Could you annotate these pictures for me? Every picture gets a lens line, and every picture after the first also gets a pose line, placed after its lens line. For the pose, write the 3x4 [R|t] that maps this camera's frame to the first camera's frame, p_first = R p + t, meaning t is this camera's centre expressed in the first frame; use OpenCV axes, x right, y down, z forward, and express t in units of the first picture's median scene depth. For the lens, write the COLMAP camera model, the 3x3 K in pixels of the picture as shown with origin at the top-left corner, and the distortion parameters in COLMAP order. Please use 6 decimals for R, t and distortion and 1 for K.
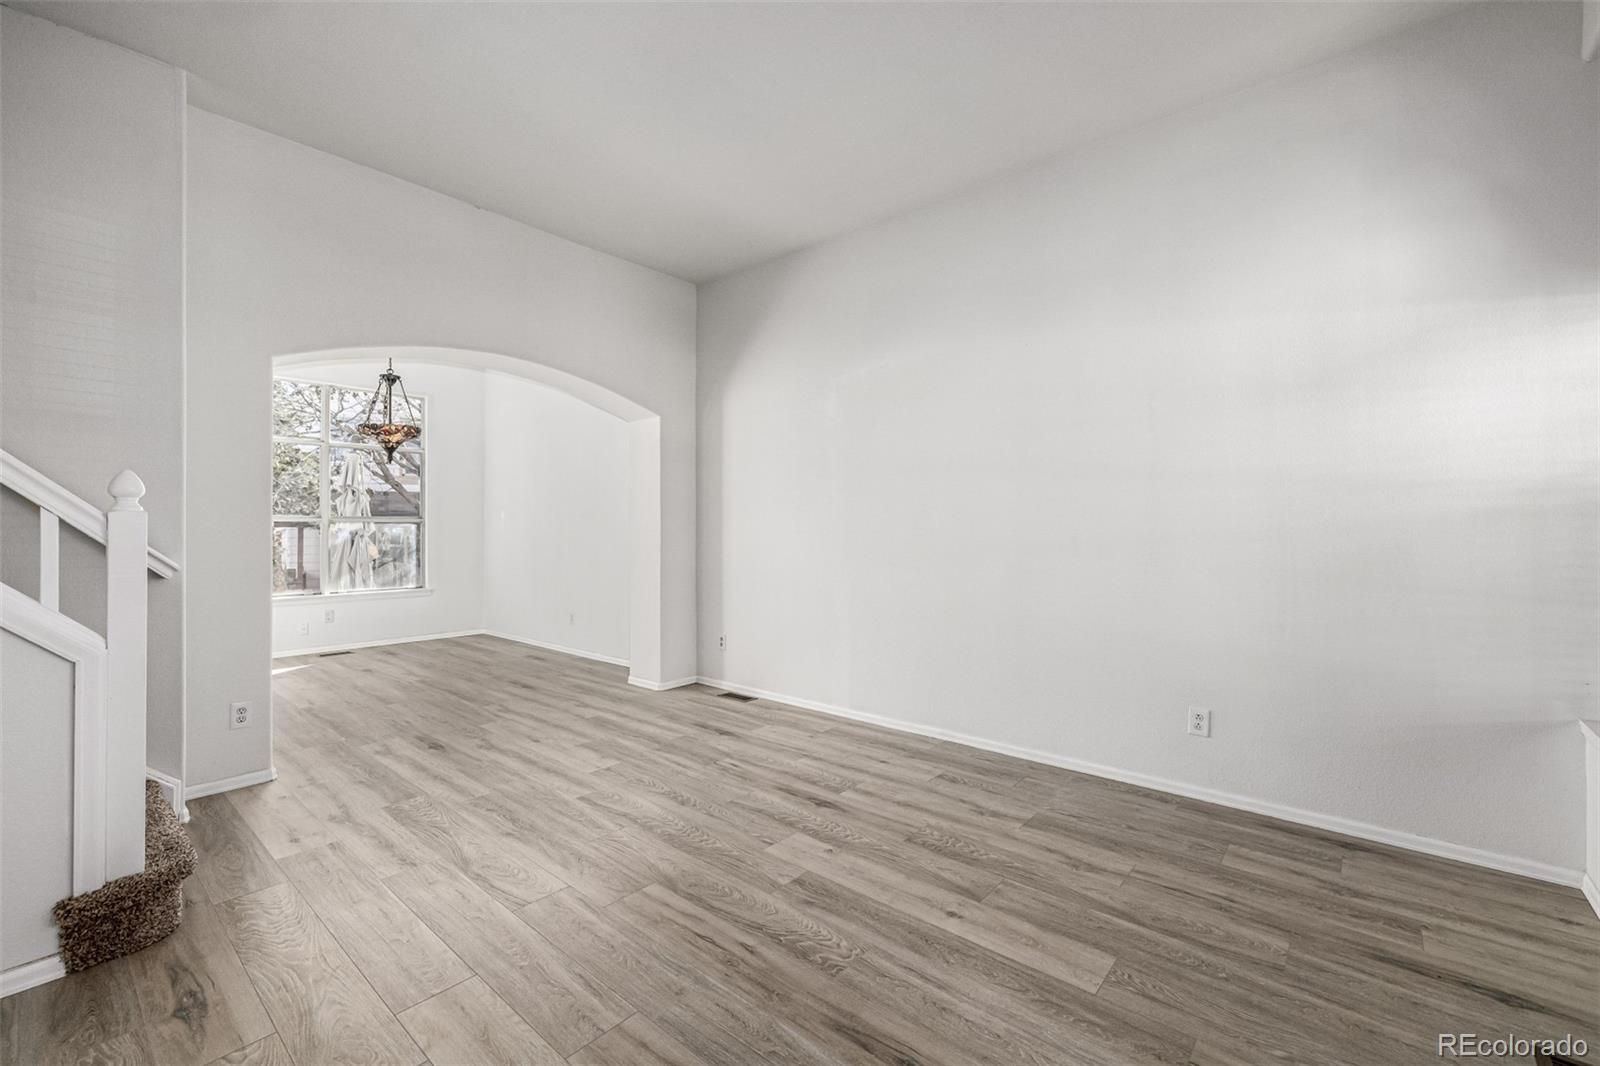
lens RADIAL K [[677.3, 0, 802.1], [0, 677.3, 524.4], [0, 0, 1]] dist [0.000152, 0.000560]
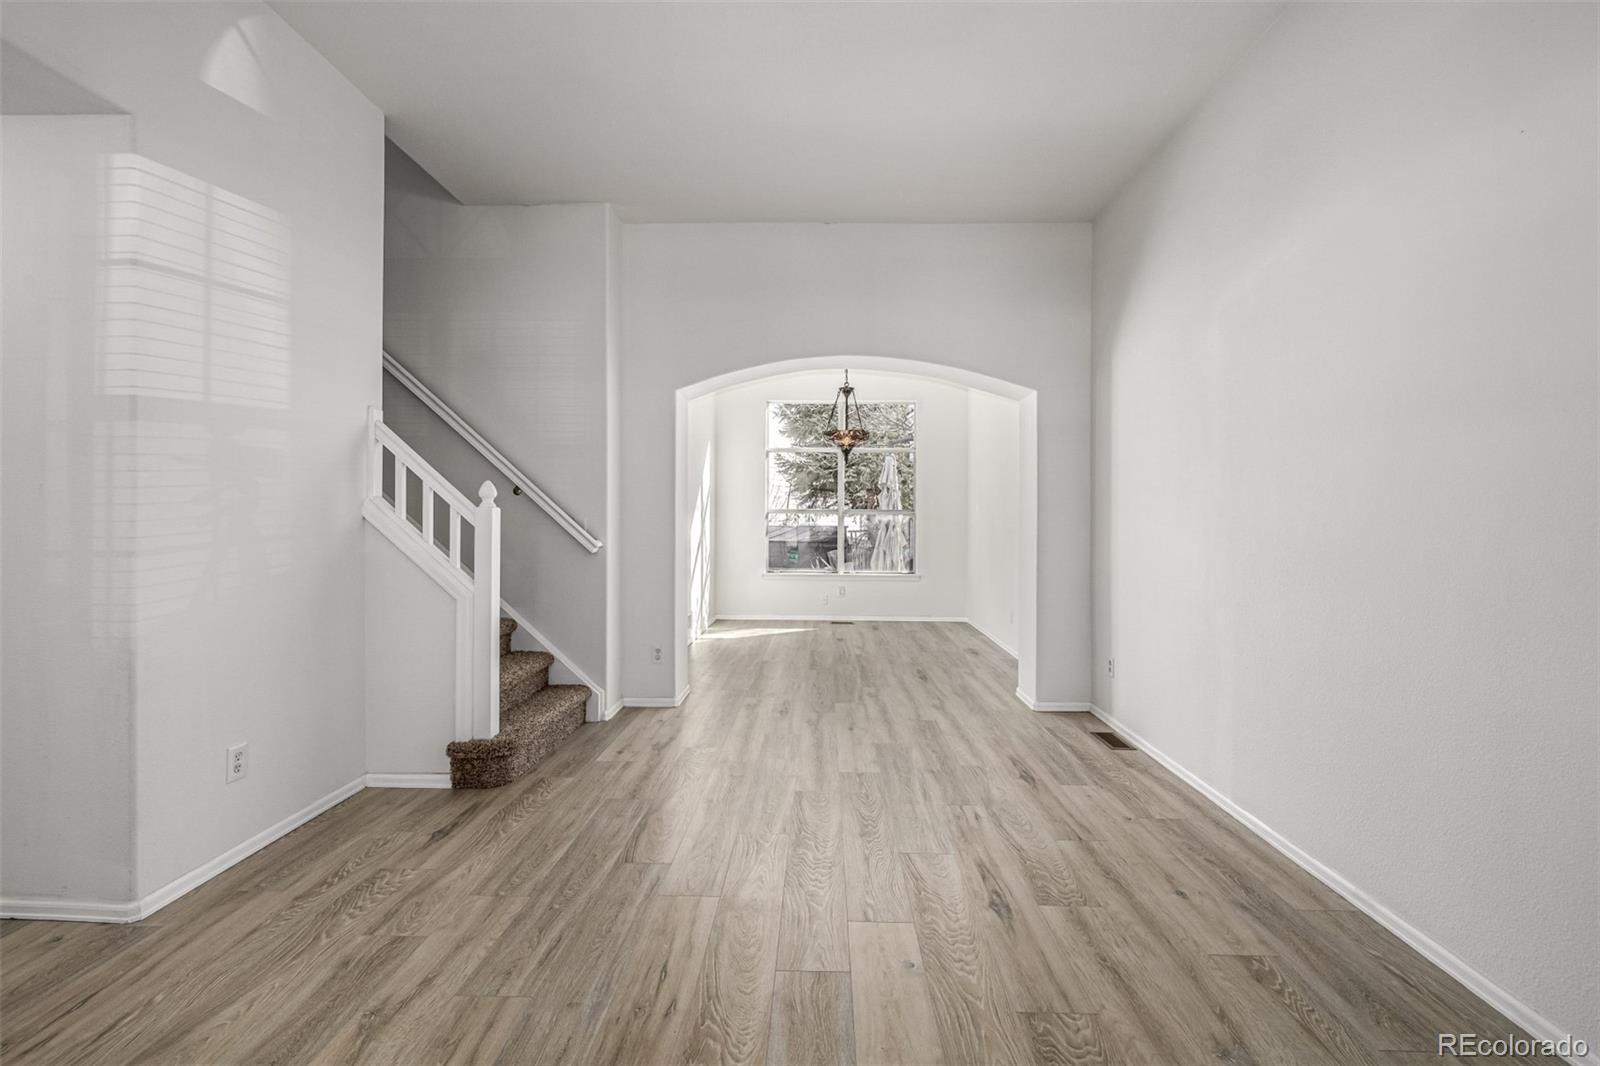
lens RADIAL K [[677.3, 0, 802.1], [0, 677.3, 524.4], [0, 0, 1]] dist [0.000152, 0.000560]
pose [[0.629231, 0.010903, -0.777142, 0.455533], [-0.002169, 0.999922, 0.012272, -0.001253], [0.777215, -0.006036, 0.629206, 0.390285]]
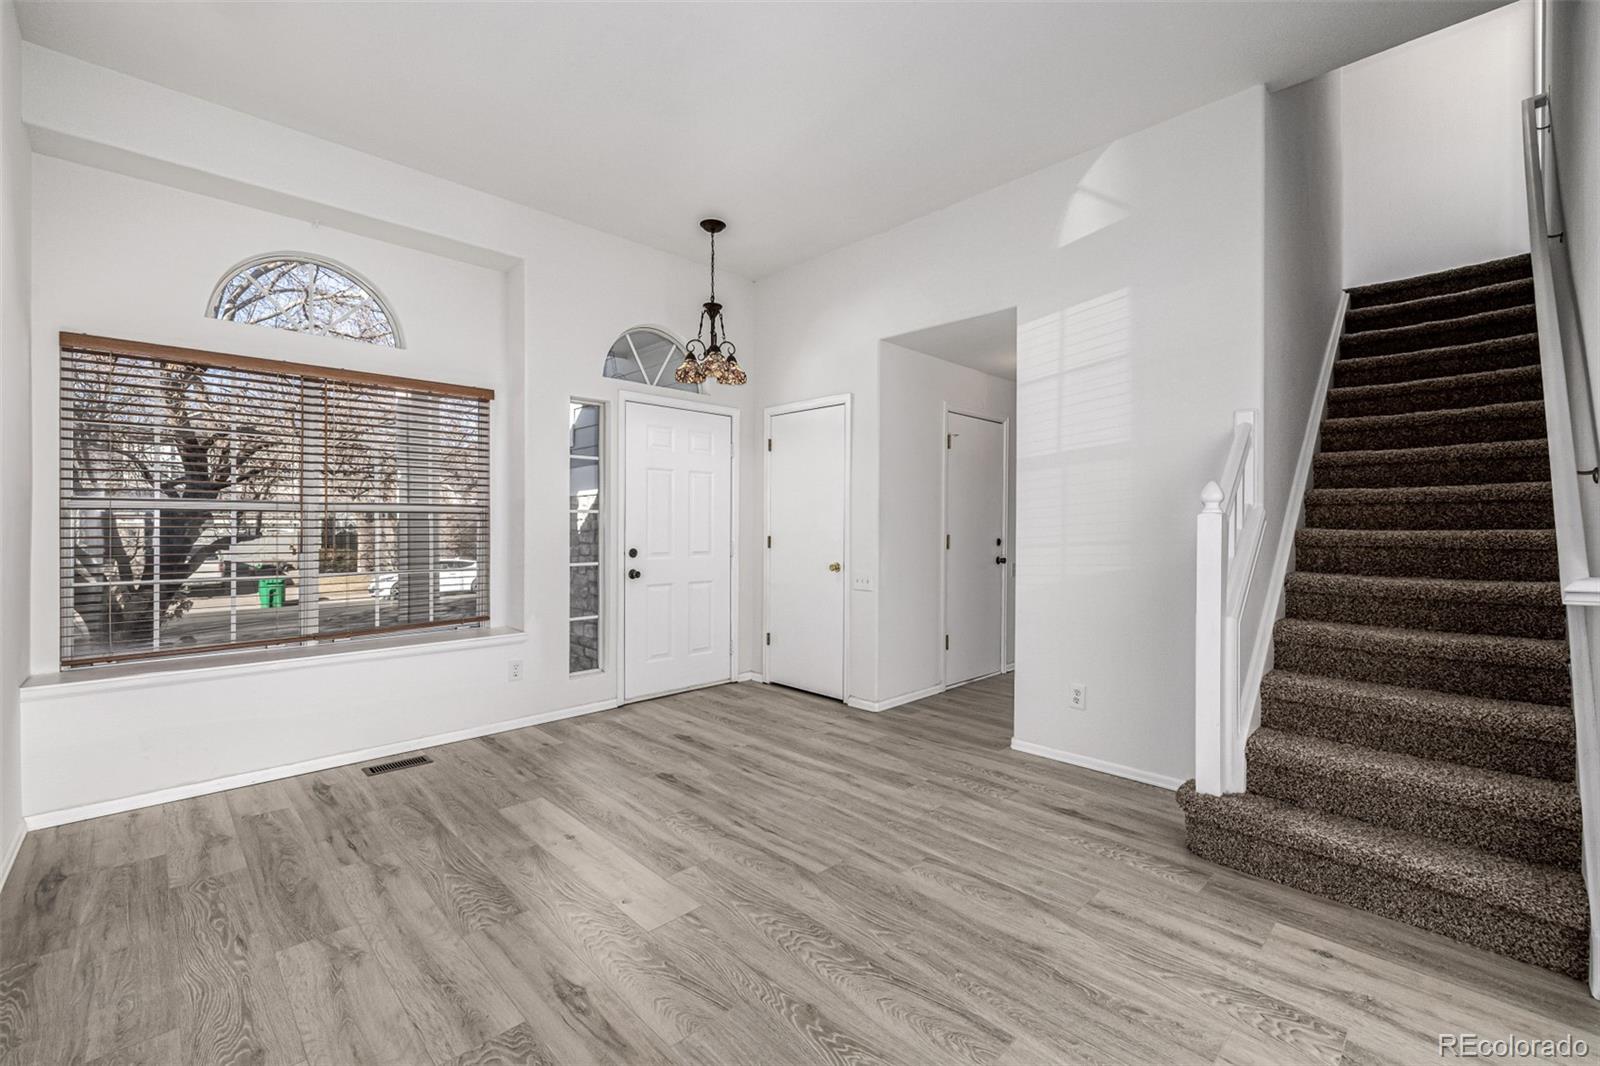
lens RADIAL K [[671.4, 0, 800.0], [0, 671.4, 533.0], [0, 0, 1]] dist [0.001856, 0.000279]
pose [[-0.996201, -0.004684, 0.086963, -0.216203], [-0.004371, 0.999983, 0.003792, 0.009106], [-0.086979, 0.003398, -0.996204, 1.572352]]
